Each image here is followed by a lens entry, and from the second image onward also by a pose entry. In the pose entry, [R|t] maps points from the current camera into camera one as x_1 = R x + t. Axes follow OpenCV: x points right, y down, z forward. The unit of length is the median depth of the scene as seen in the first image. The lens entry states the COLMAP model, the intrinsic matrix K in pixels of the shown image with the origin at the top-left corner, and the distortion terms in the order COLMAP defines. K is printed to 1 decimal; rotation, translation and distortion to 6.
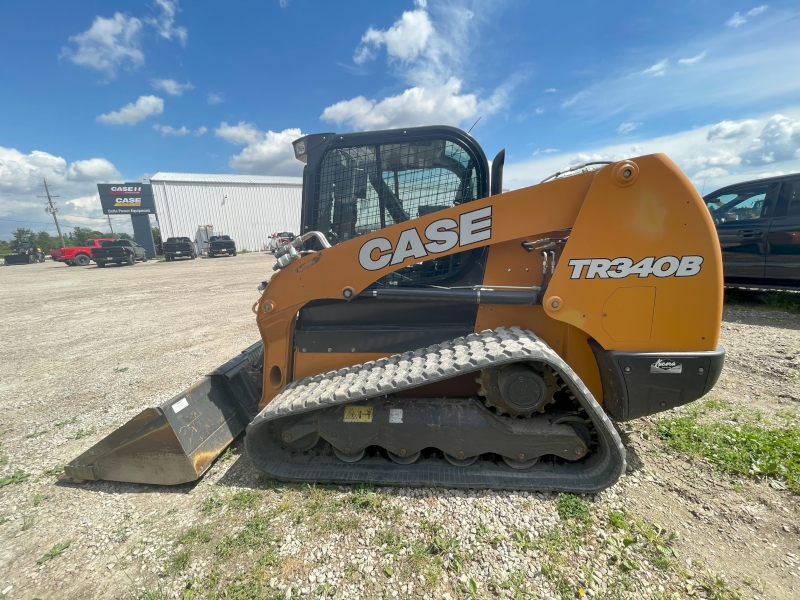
lens RADIAL K [[321.2, 0, 400.0], [0, 321.2, 300.0], [0, 0, 1]] dist [-0.001540, 0.000326]
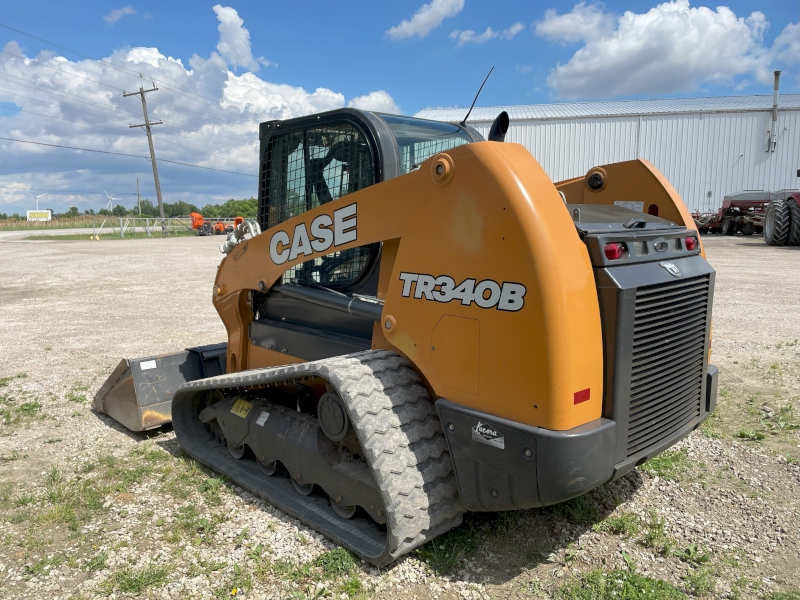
lens RADIAL K [[607.4, 0, 398.3], [0, 607.4, 311.9], [0, 0, 1]] dist [0.110504, -0.159638]
pose [[0.770943, 0.142080, -0.620854, 1.469397], [-0.160820, 0.986639, 0.026091, -0.064225], [0.616266, 0.079731, 0.783492, -0.202946]]
